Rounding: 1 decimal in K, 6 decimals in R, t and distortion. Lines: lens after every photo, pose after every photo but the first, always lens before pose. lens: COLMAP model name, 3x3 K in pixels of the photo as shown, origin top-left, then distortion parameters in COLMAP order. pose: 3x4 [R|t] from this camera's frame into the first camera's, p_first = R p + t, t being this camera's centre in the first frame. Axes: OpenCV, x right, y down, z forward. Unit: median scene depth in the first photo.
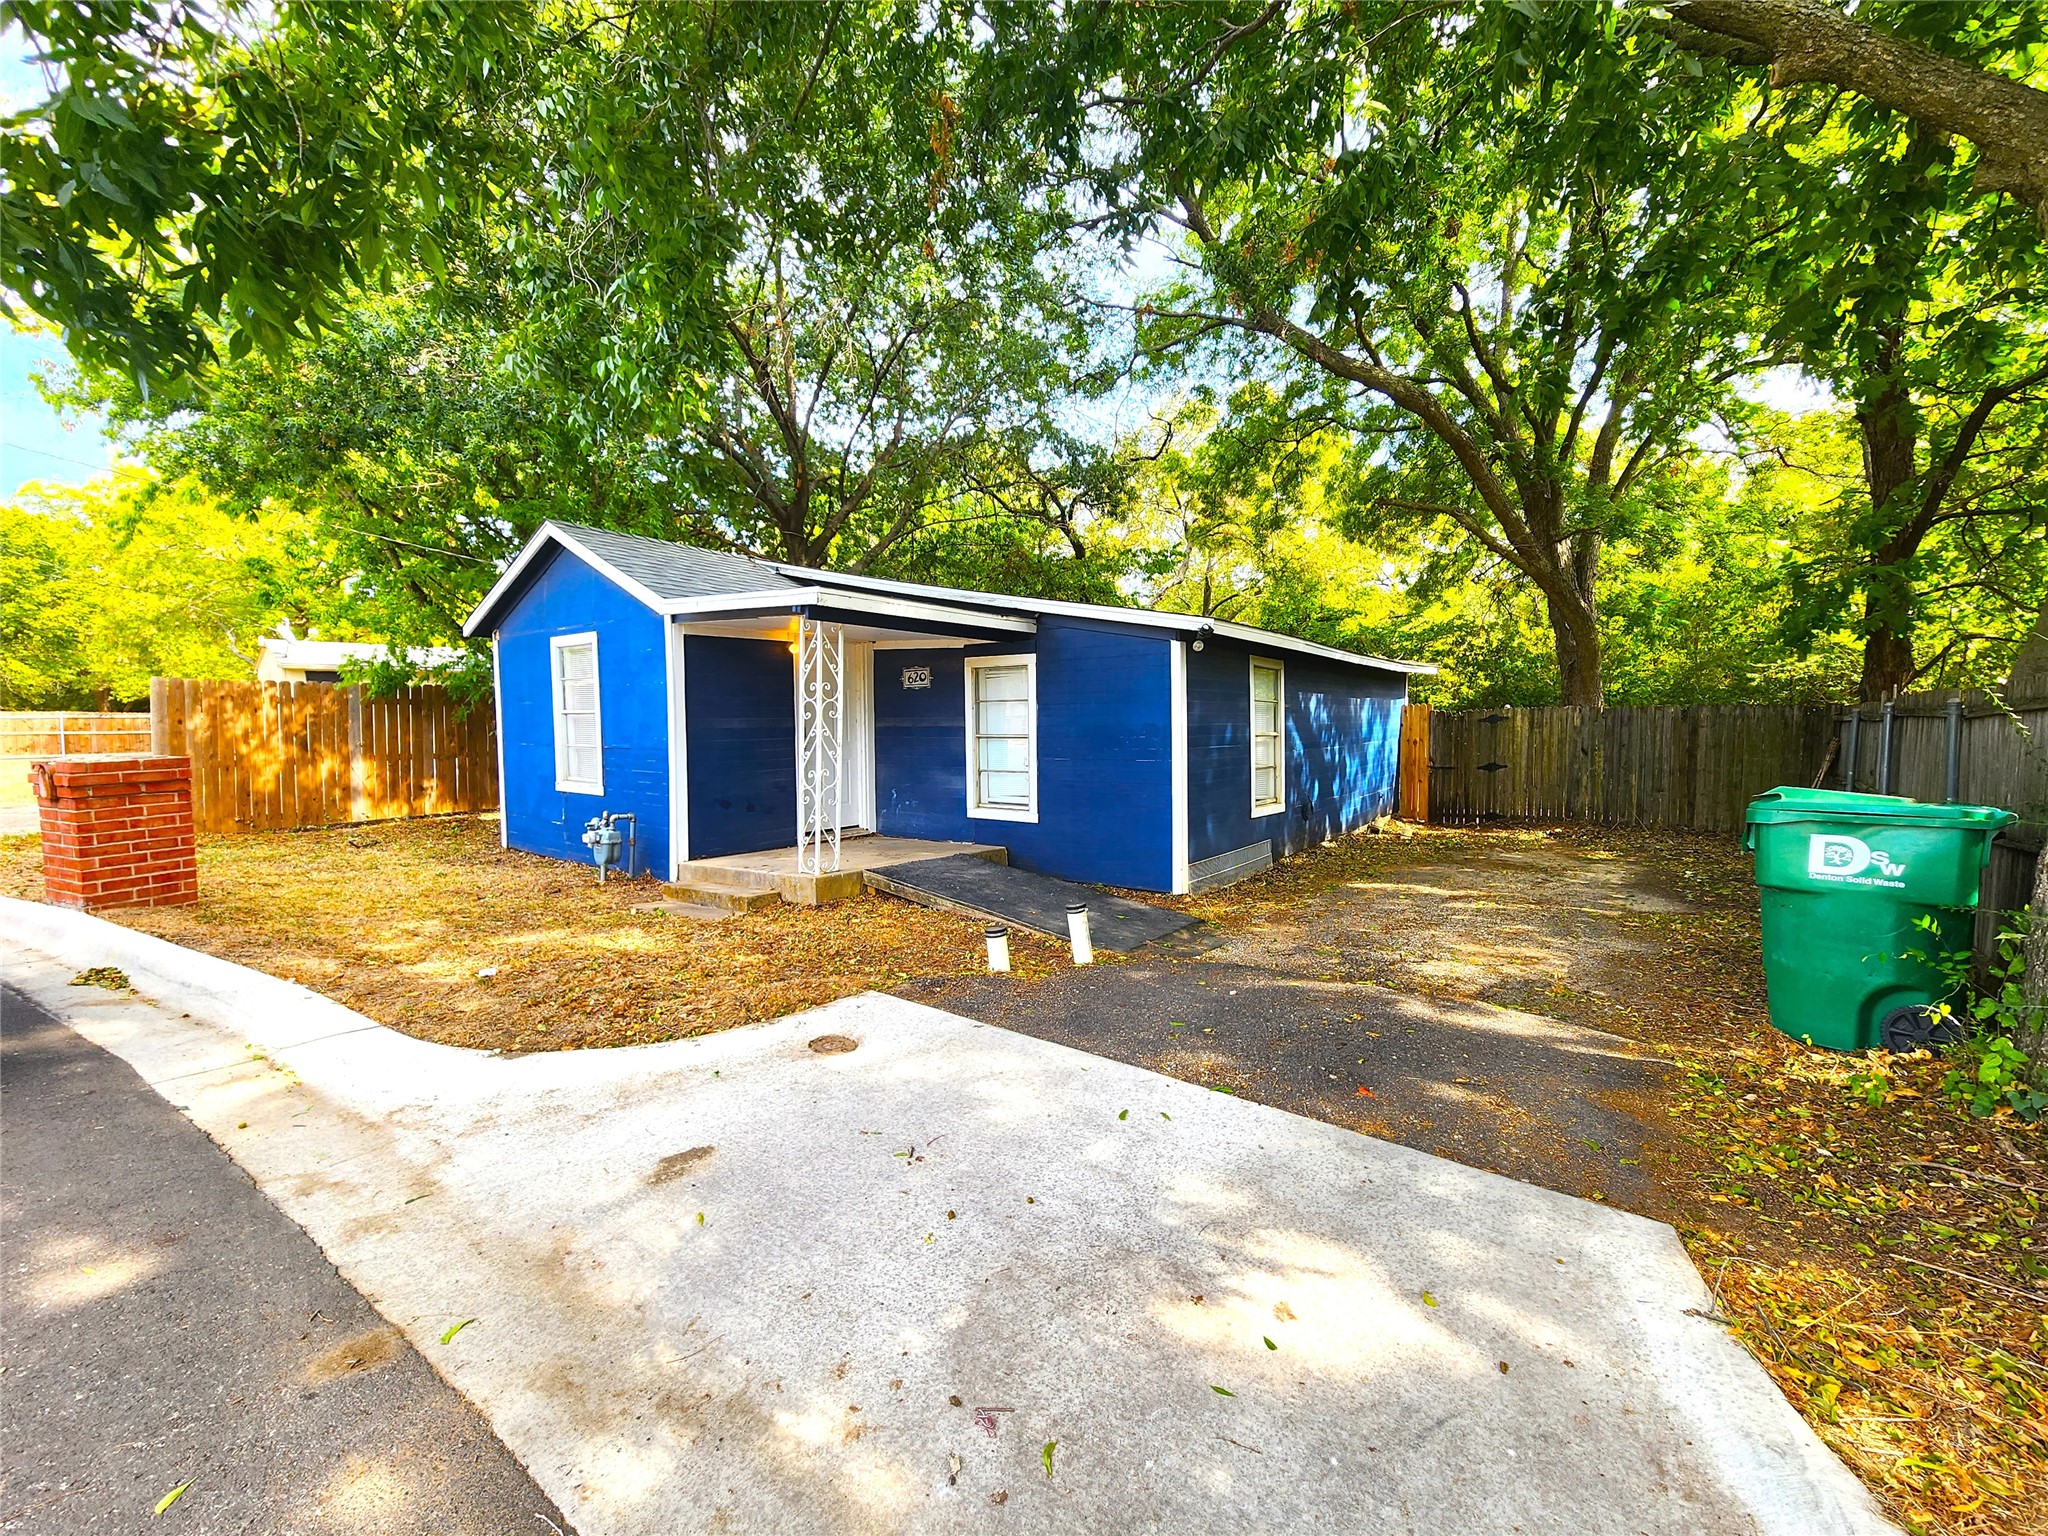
lens RADIAL K [[848.7, 0, 1039.0], [0, 848.7, 767.2], [0, 0, 1]] dist [0.000884, -0.001390]
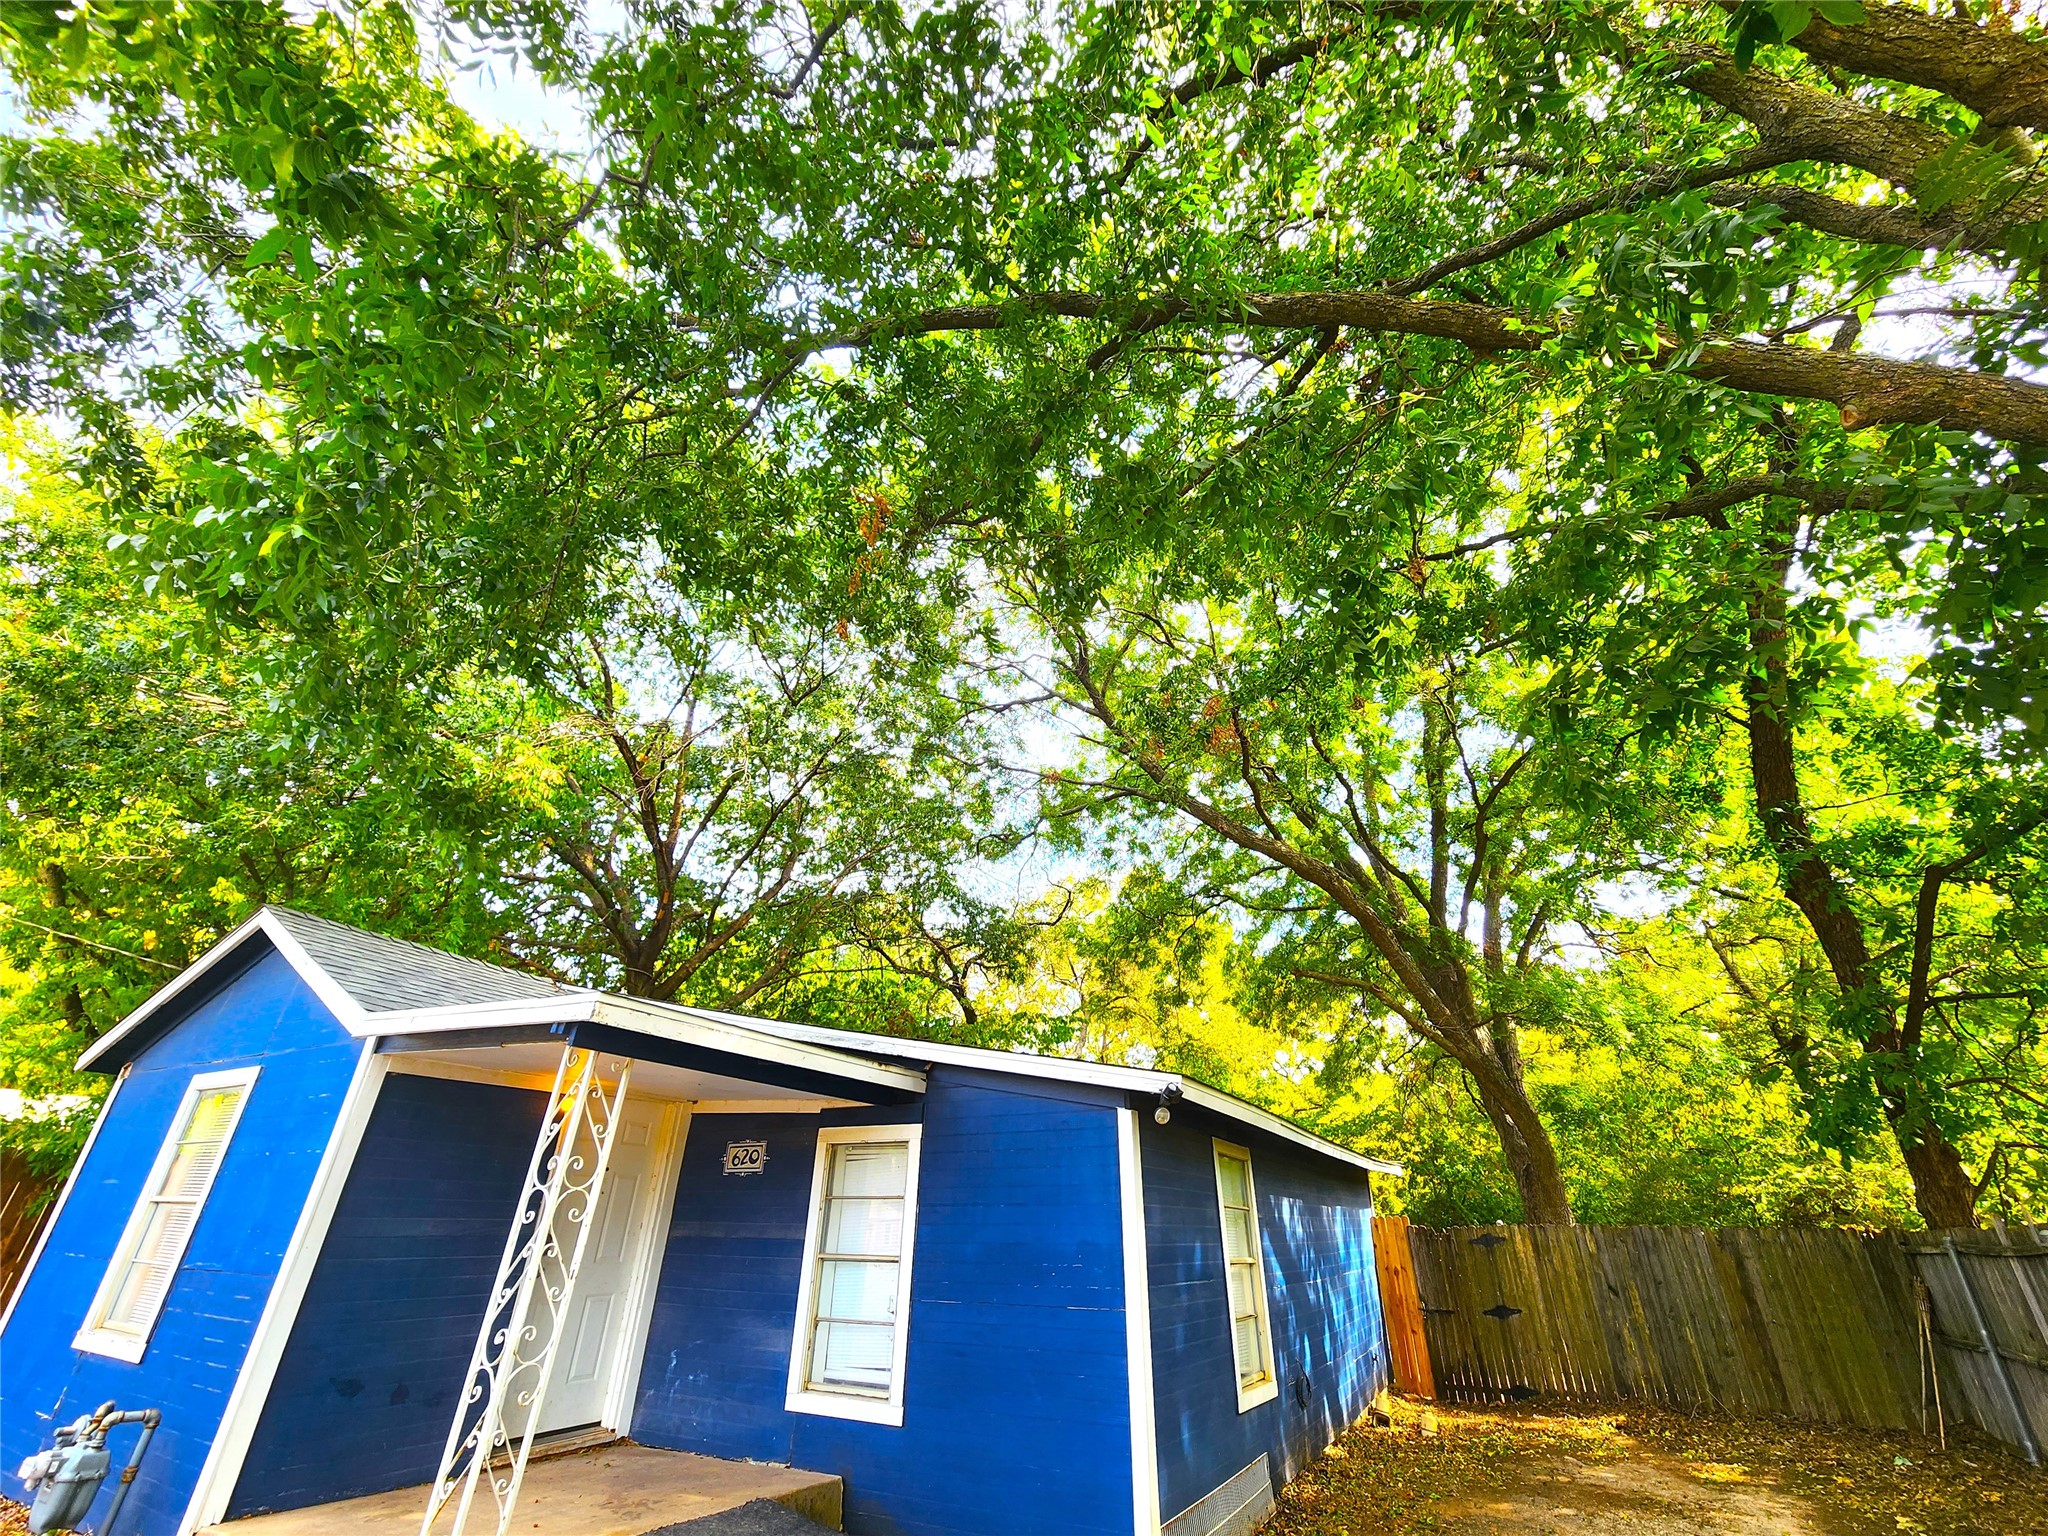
lens RADIAL K [[848.7, 0, 1039.0], [0, 848.7, 767.2], [0, 0, 1]] dist [0.000884, -0.001390]
pose [[0.990274, 0.083167, 0.111534, -0.006791], [-0.012428, 0.851340, -0.524468, -0.011135], [-0.138571, 0.517981, 0.844094, 0.149599]]
